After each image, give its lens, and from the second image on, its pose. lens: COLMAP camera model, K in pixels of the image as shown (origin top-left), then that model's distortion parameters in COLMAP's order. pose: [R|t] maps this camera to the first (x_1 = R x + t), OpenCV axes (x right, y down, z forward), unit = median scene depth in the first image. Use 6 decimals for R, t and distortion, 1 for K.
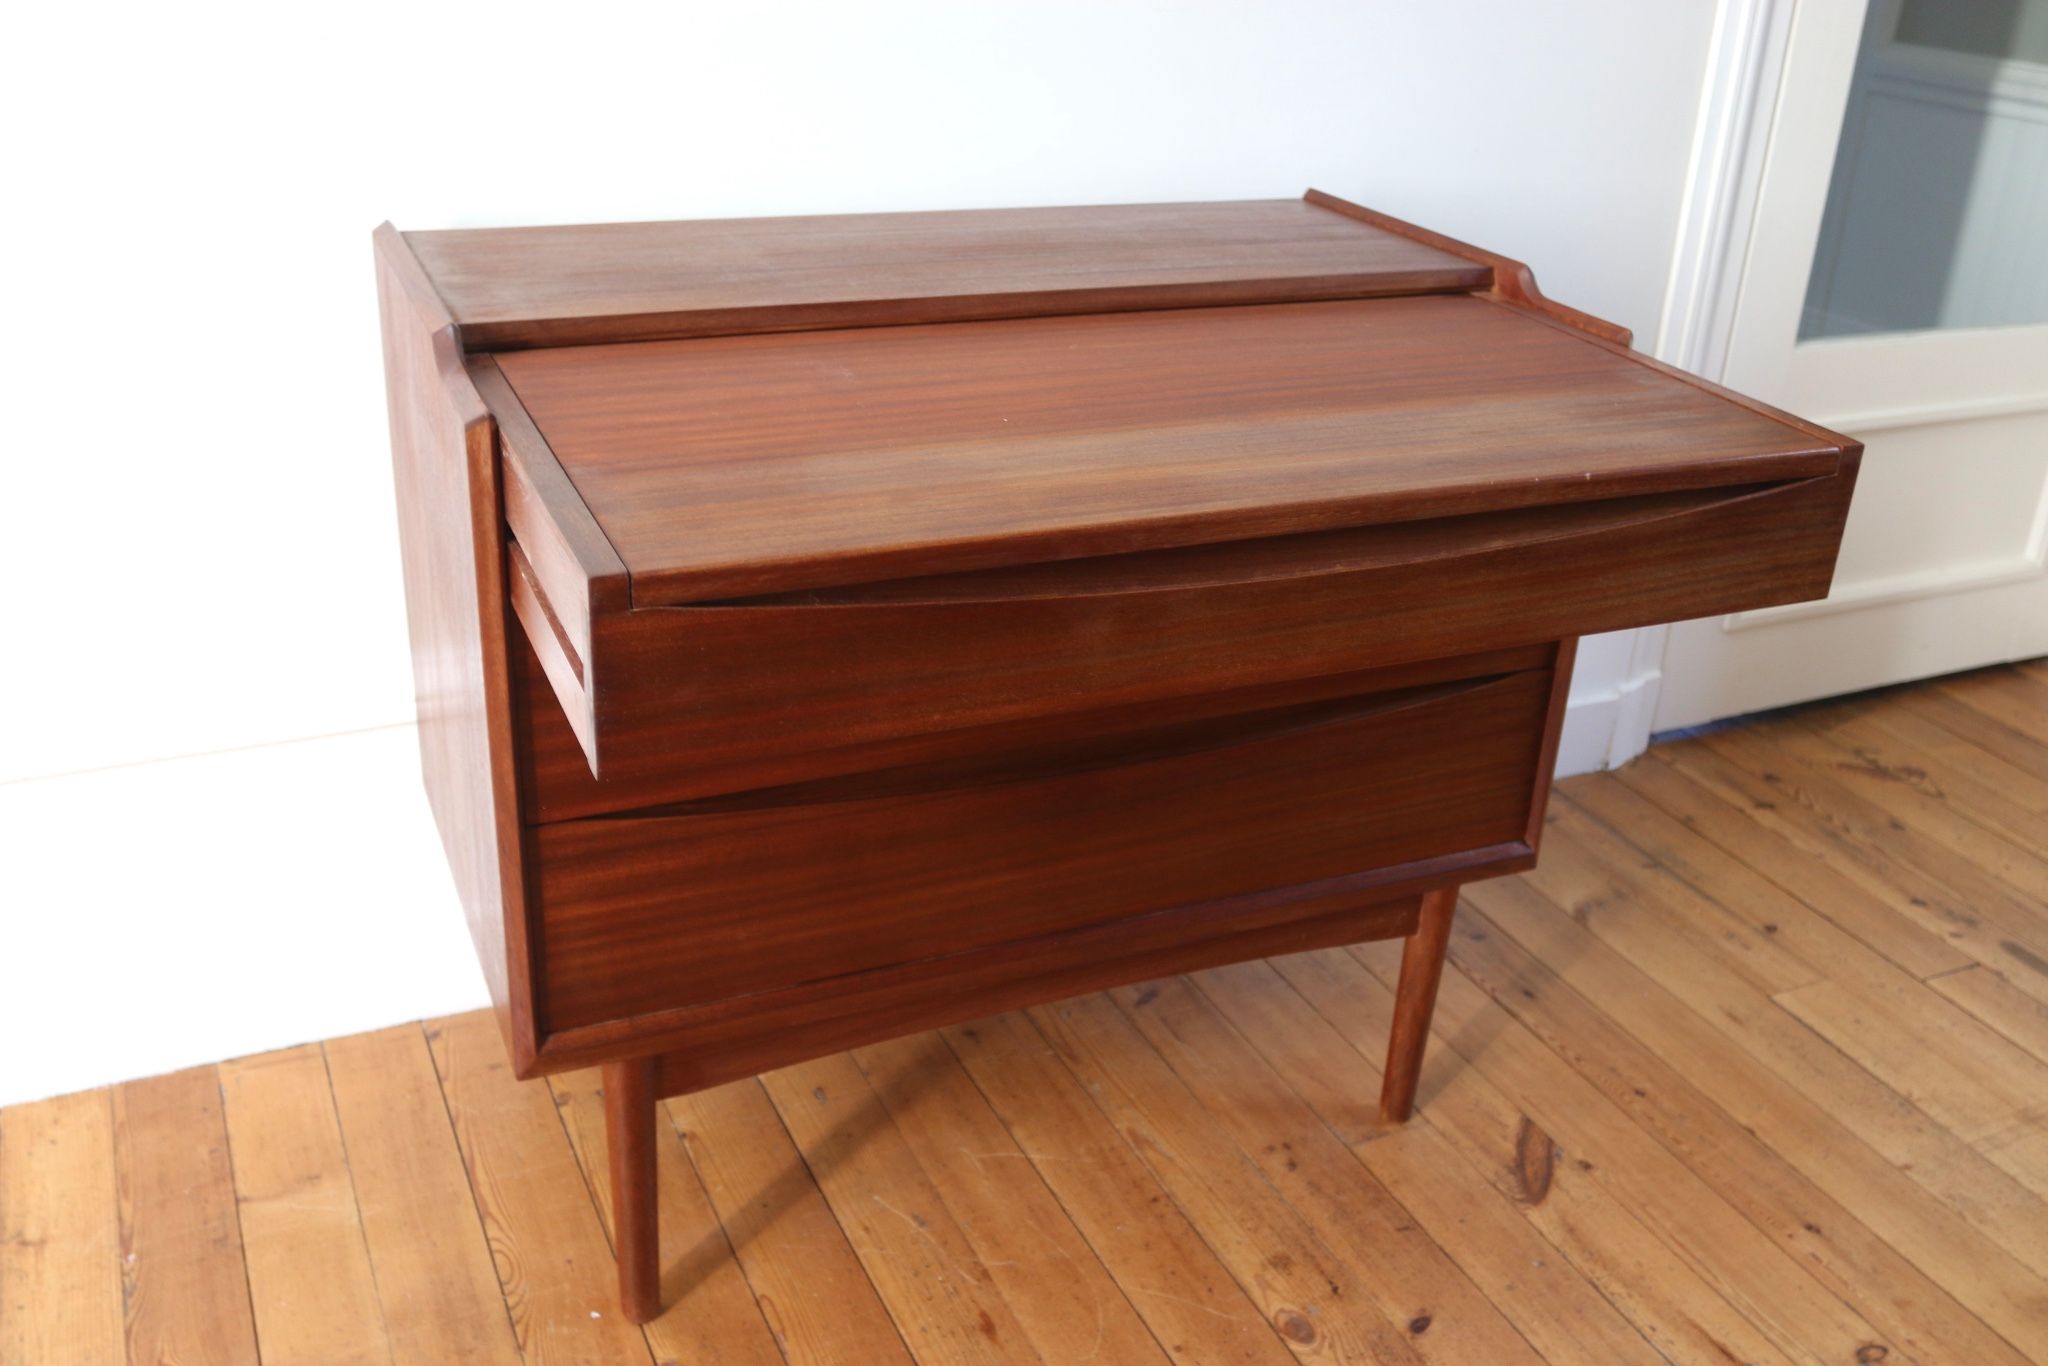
lens RADIAL K [[1870.8, 0, 1030.7], [0, 1870.8, 693.5], [0, 0, 1]] dist [-0.046412, 0.000000]
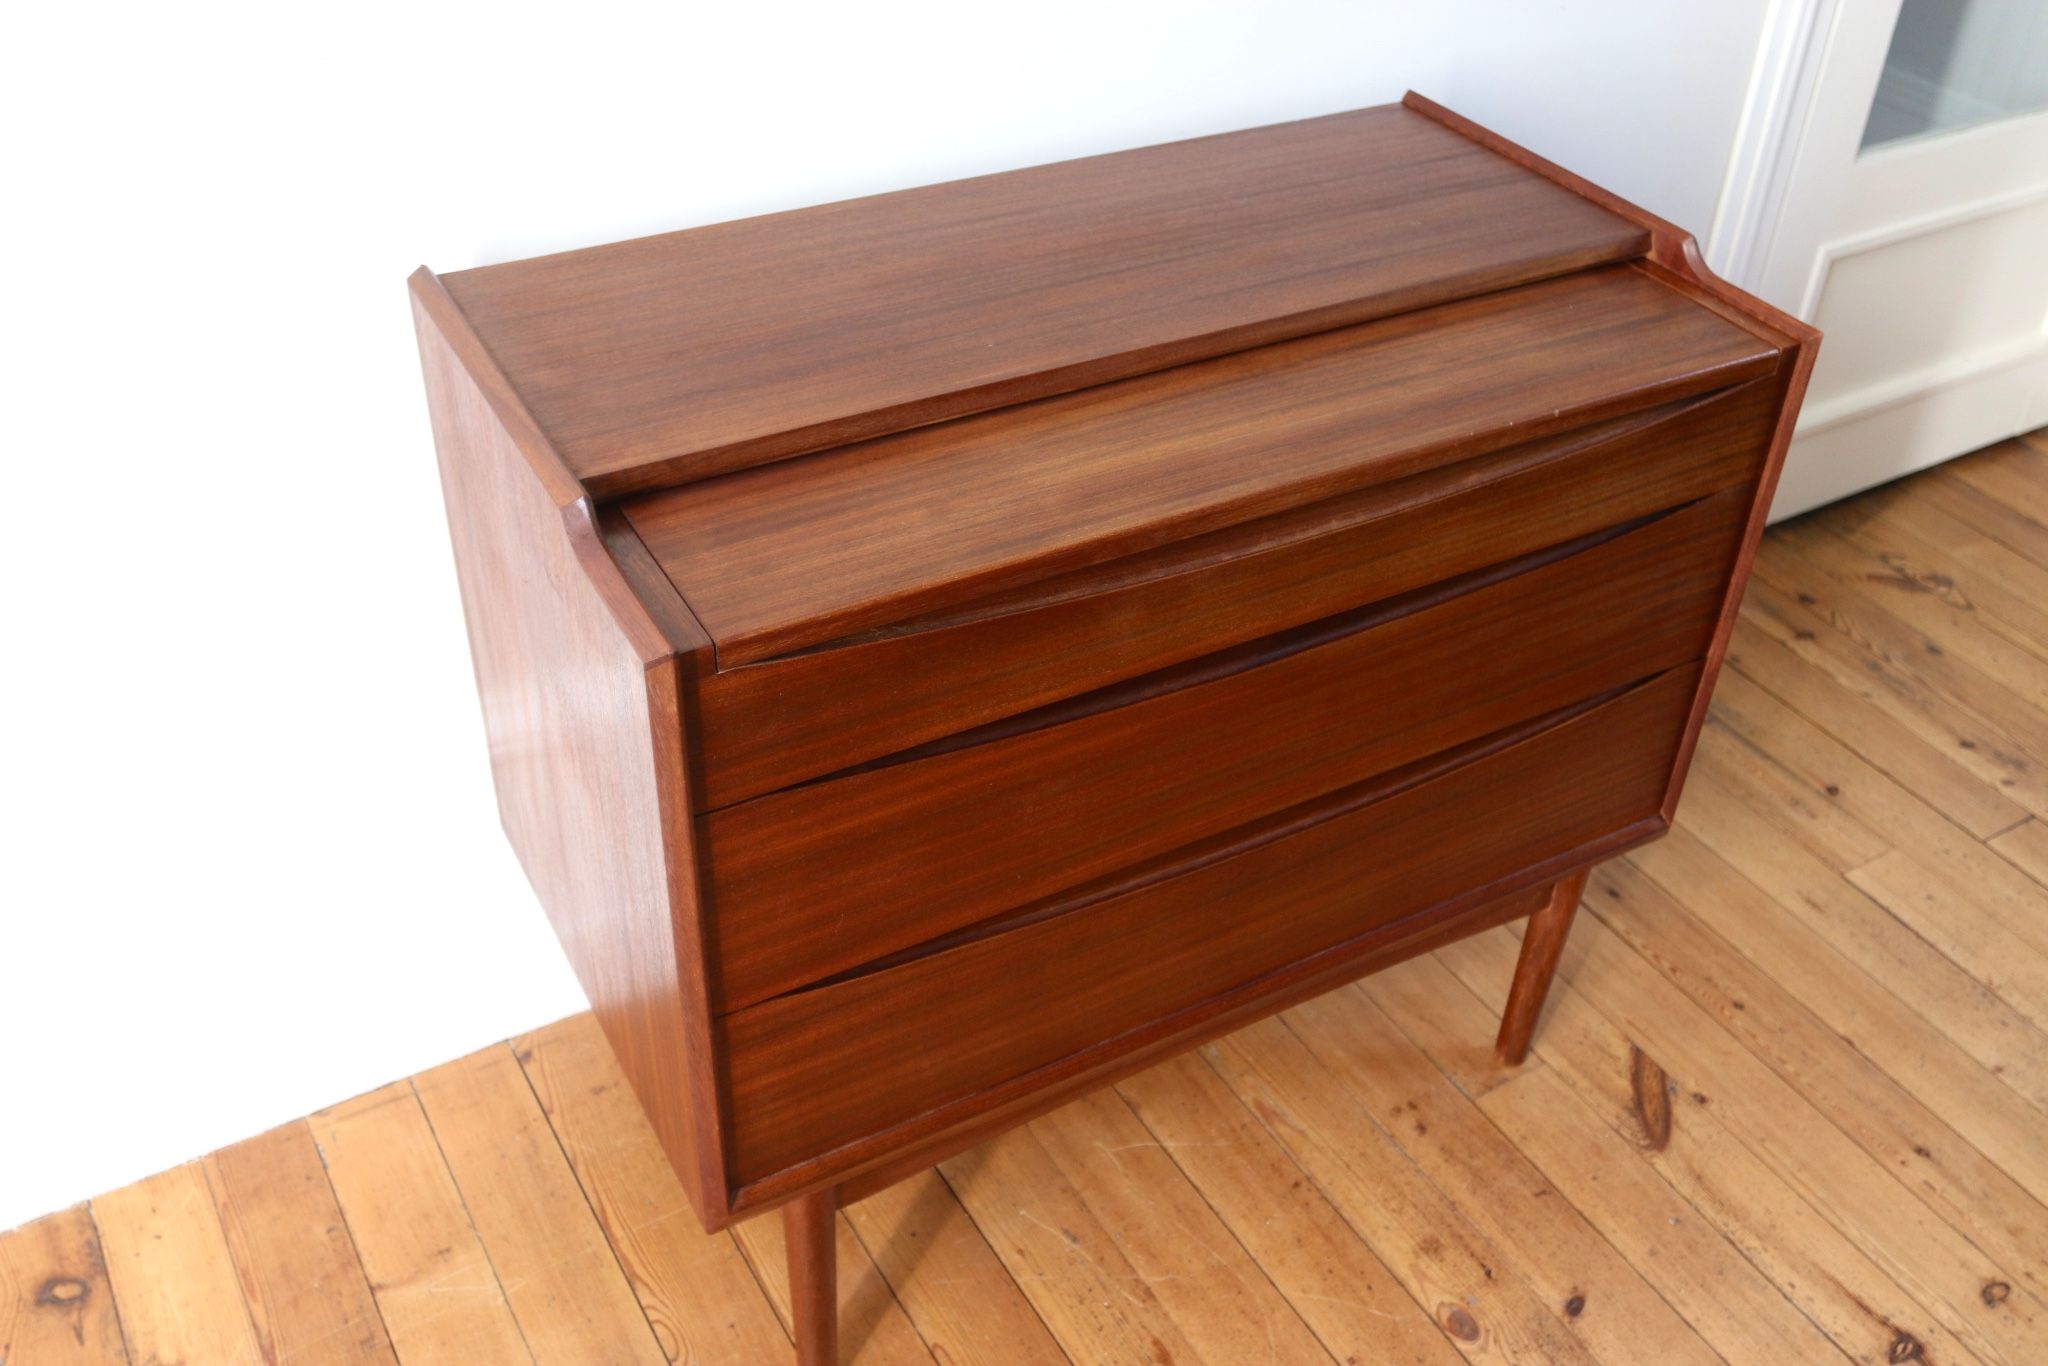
lens RADIAL K [[1870.8, 0, 1025.9], [0, 1870.8, 672.2], [0, 0, 1]] dist [-0.046412, 0.000000]
pose [[0.995019, -0.070754, 0.070219, -0.125815], [0.054787, 0.976648, 0.207741, -0.208732], [-0.083278, -0.202859, 0.975660, 0.087518]]
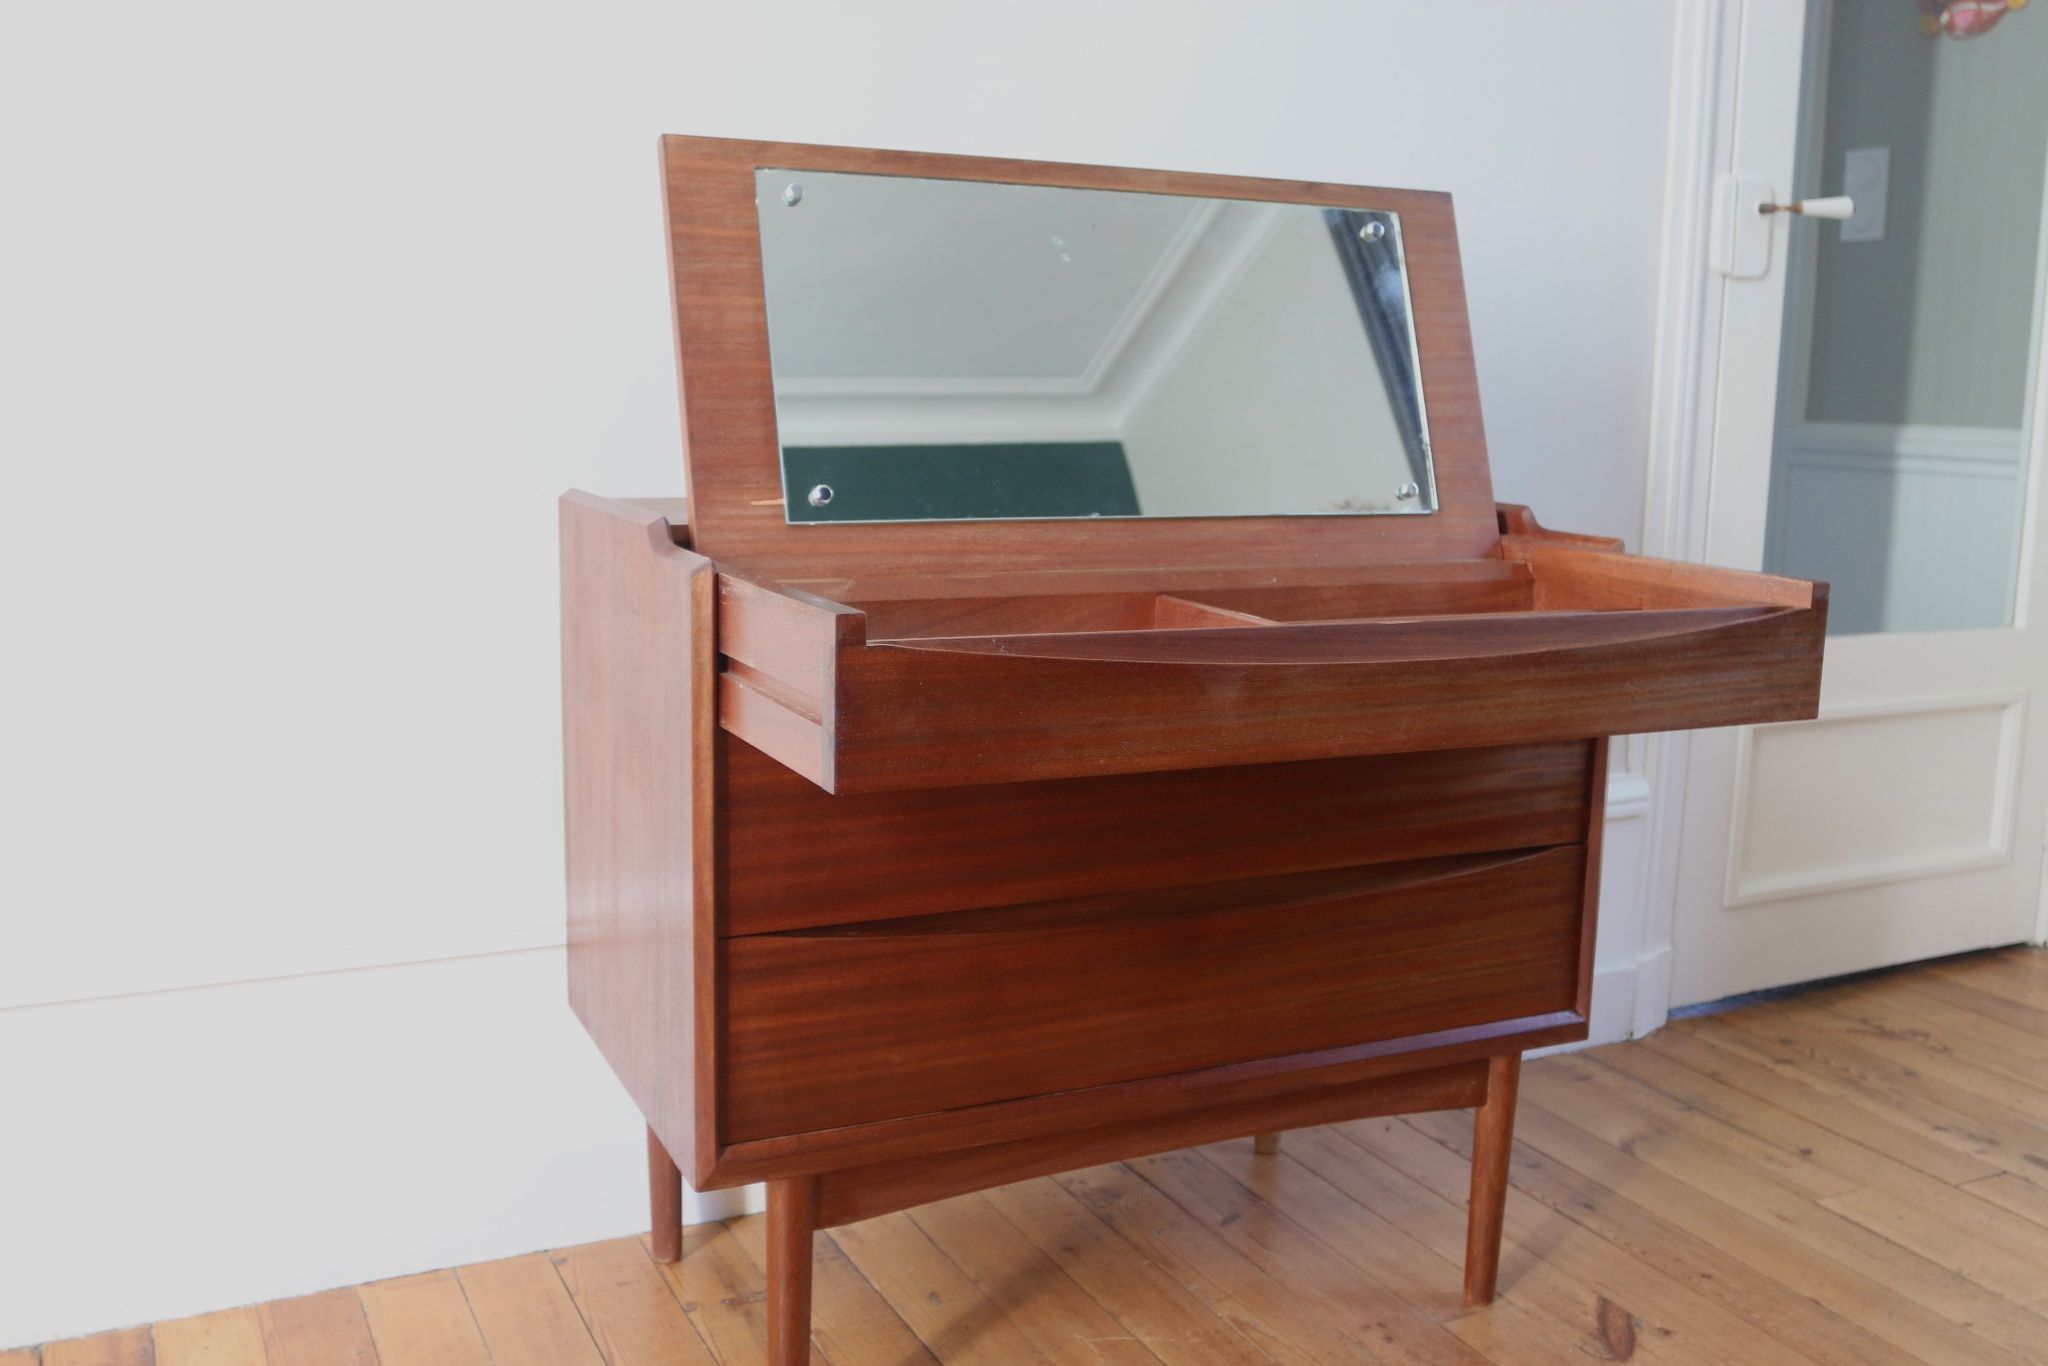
lens RADIAL K [[1870.8, 0, 1025.8], [0, 1870.8, 693.2], [0, 0, 1]] dist [-0.046412, 0.000000]
pose [[0.999357, -0.030668, 0.018558, -0.073007], [0.034508, 0.963199, -0.266566, 0.174857], [-0.009700, 0.267035, 0.963638, -0.105509]]
